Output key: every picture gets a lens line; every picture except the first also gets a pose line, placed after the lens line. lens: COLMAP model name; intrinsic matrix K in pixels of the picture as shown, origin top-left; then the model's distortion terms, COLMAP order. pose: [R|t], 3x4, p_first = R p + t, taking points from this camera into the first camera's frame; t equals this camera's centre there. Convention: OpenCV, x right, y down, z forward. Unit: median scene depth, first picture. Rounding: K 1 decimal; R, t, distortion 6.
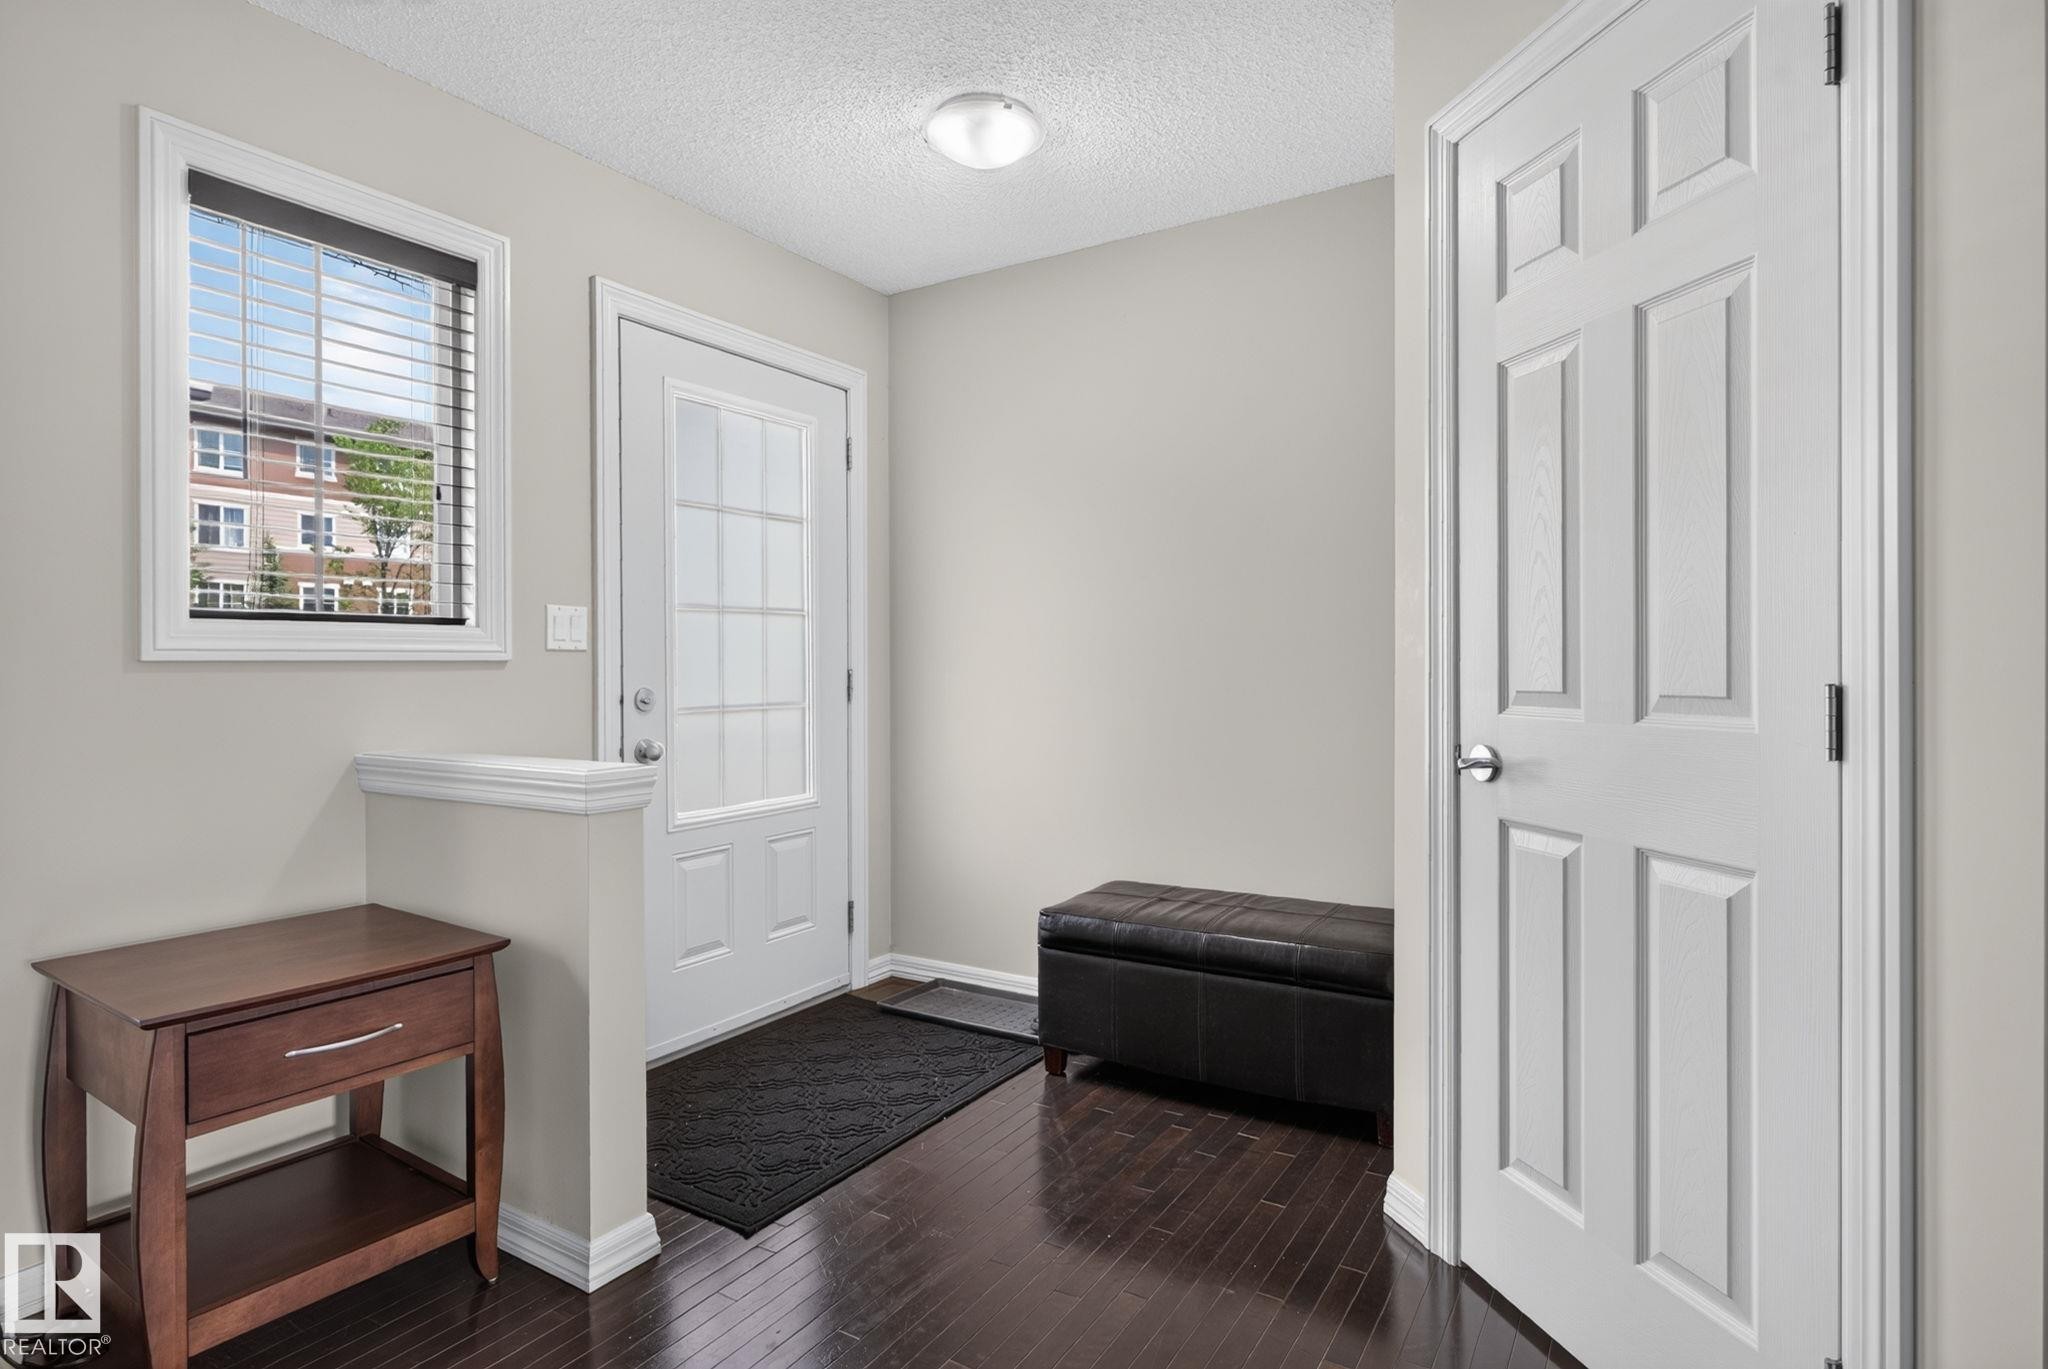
lens RADIAL K [[1058.9, 0, 1025.1], [0, 1058.9, 669.5], [0, 0, 1]] dist [-0.001255, 0.000136]
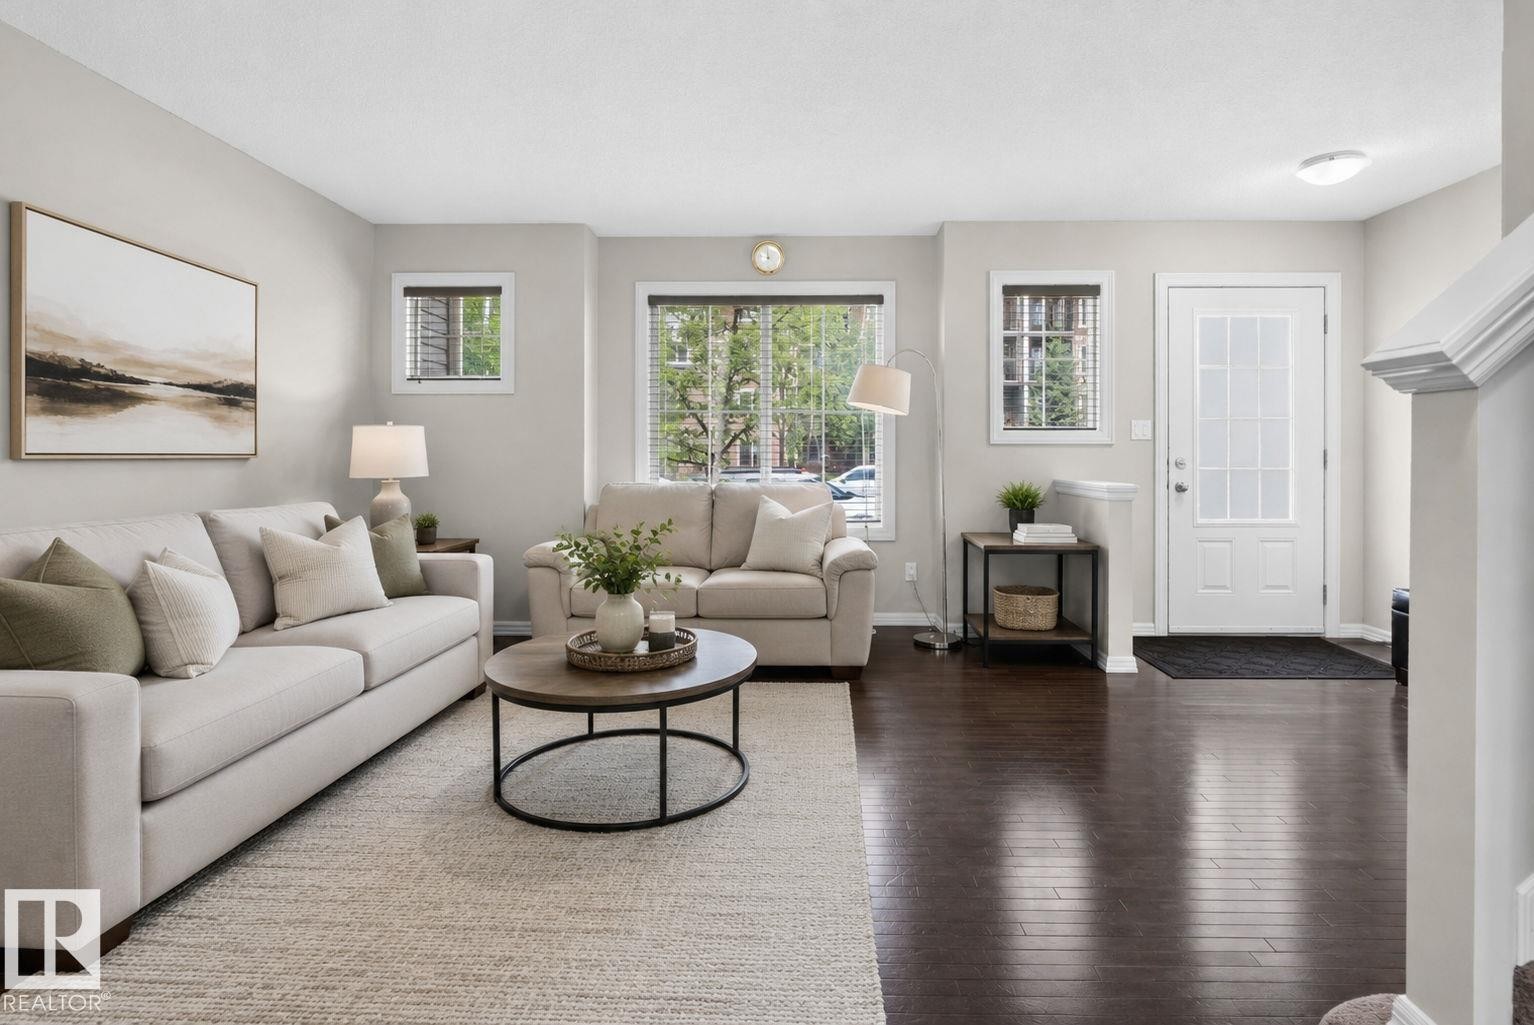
lens RADIAL K [[806.2, 0, 763.8], [0, 806.2, 482.2], [0, 0, 1]] dist [-0.001706, 0.000147]
pose [[0.502380, 0.036463, -0.863878, 0.628538], [-0.004359, 0.999205, 0.039639, 0.007465], [0.864636, -0.016148, 0.502139, -0.547236]]
